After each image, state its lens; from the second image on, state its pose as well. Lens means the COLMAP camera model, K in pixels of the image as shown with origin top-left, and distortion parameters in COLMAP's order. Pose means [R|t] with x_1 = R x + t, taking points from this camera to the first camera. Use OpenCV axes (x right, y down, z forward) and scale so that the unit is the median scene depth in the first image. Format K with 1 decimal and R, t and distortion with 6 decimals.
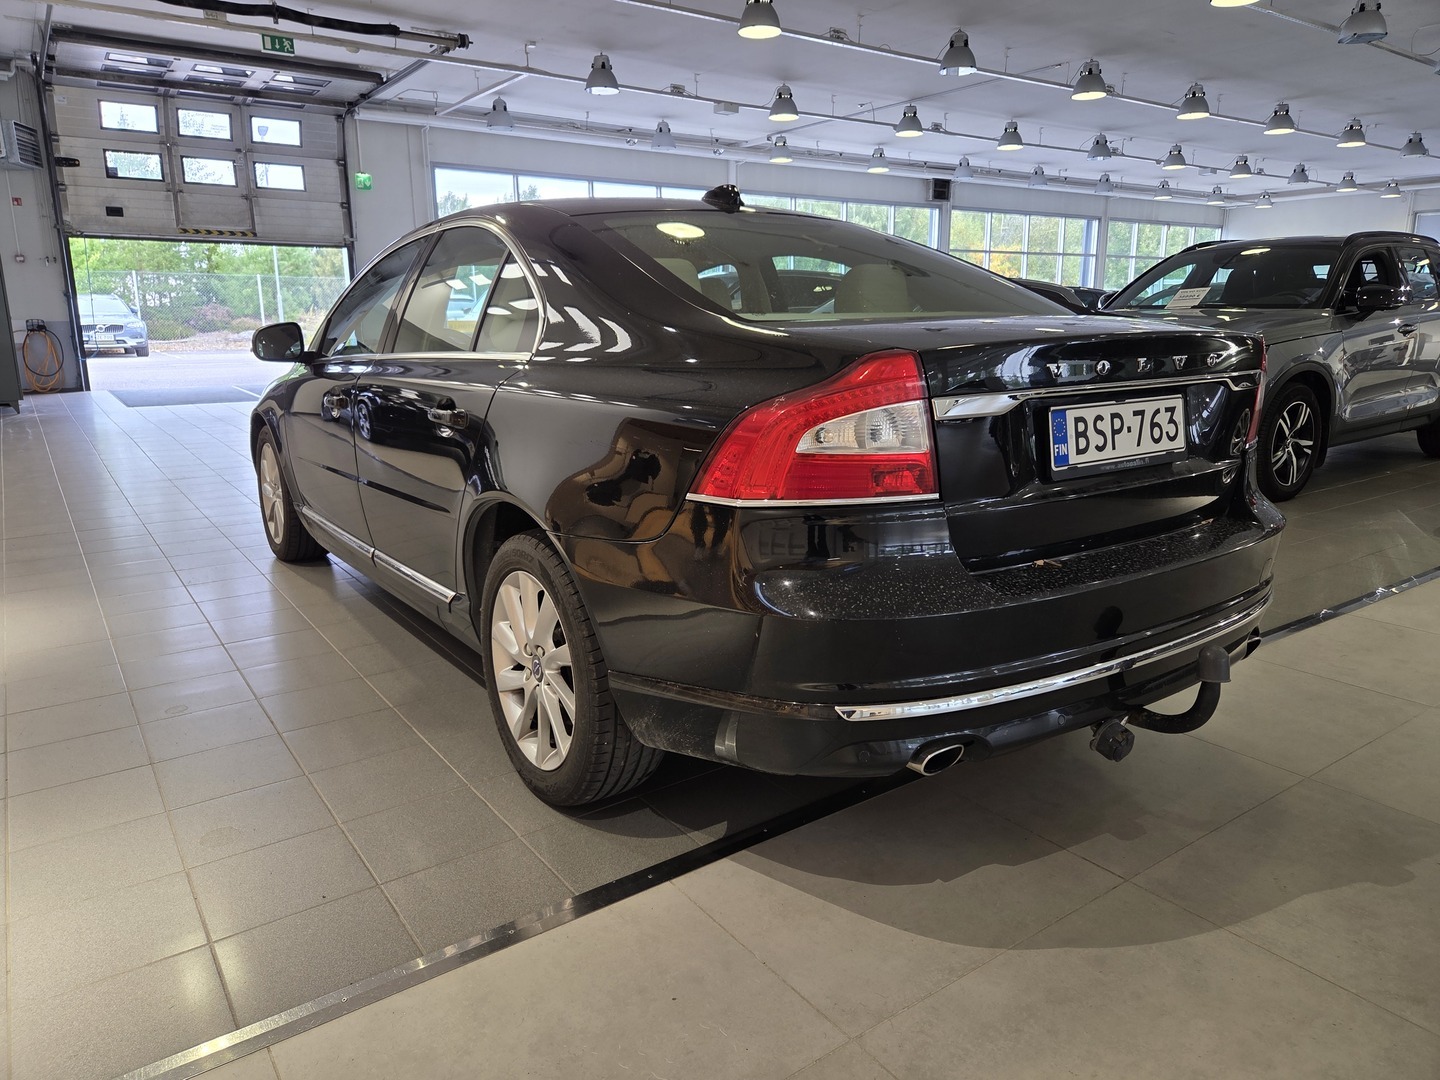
lens RADIAL K [[957.7, 0, 720.0], [0, 957.7, 540.0], [0, 0, 1]] dist [0.052042, -0.045221]
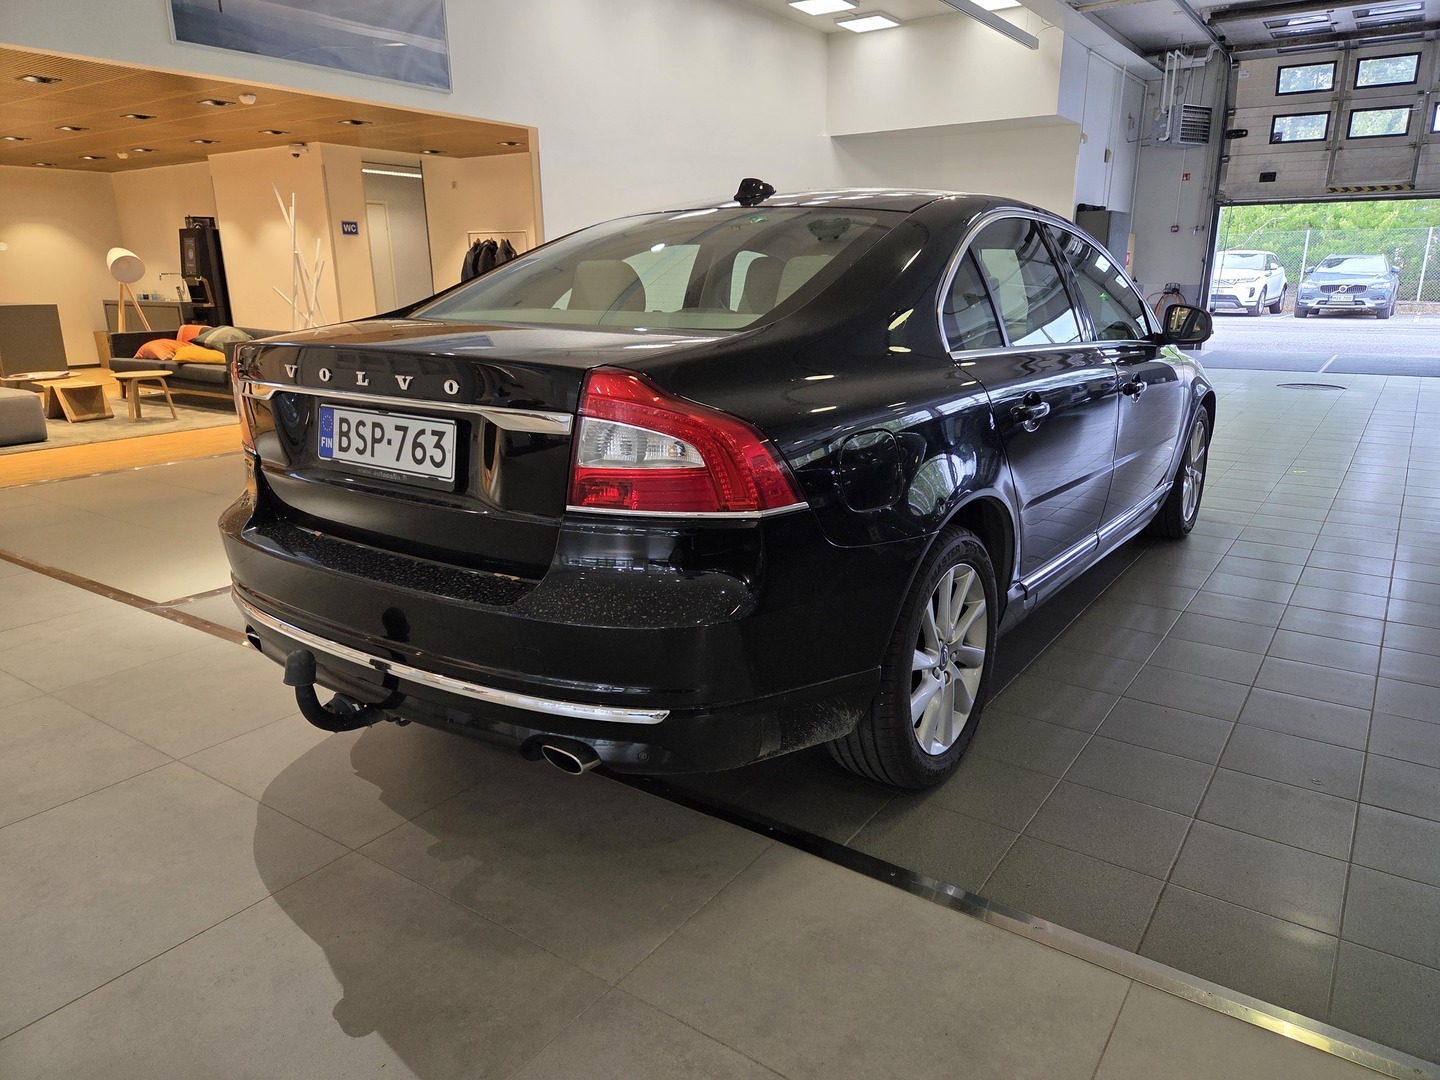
lens RADIAL K [[957.7, 0, 720.0], [0, 957.7, 540.0], [0, 0, 1]] dist [0.052042, -0.045221]
pose [[0.323618, 0.253004, -0.911735, 1.429769], [-0.213396, 0.958277, 0.190175, -0.271660], [0.921810, 0.133017, 0.364106, 0.926186]]
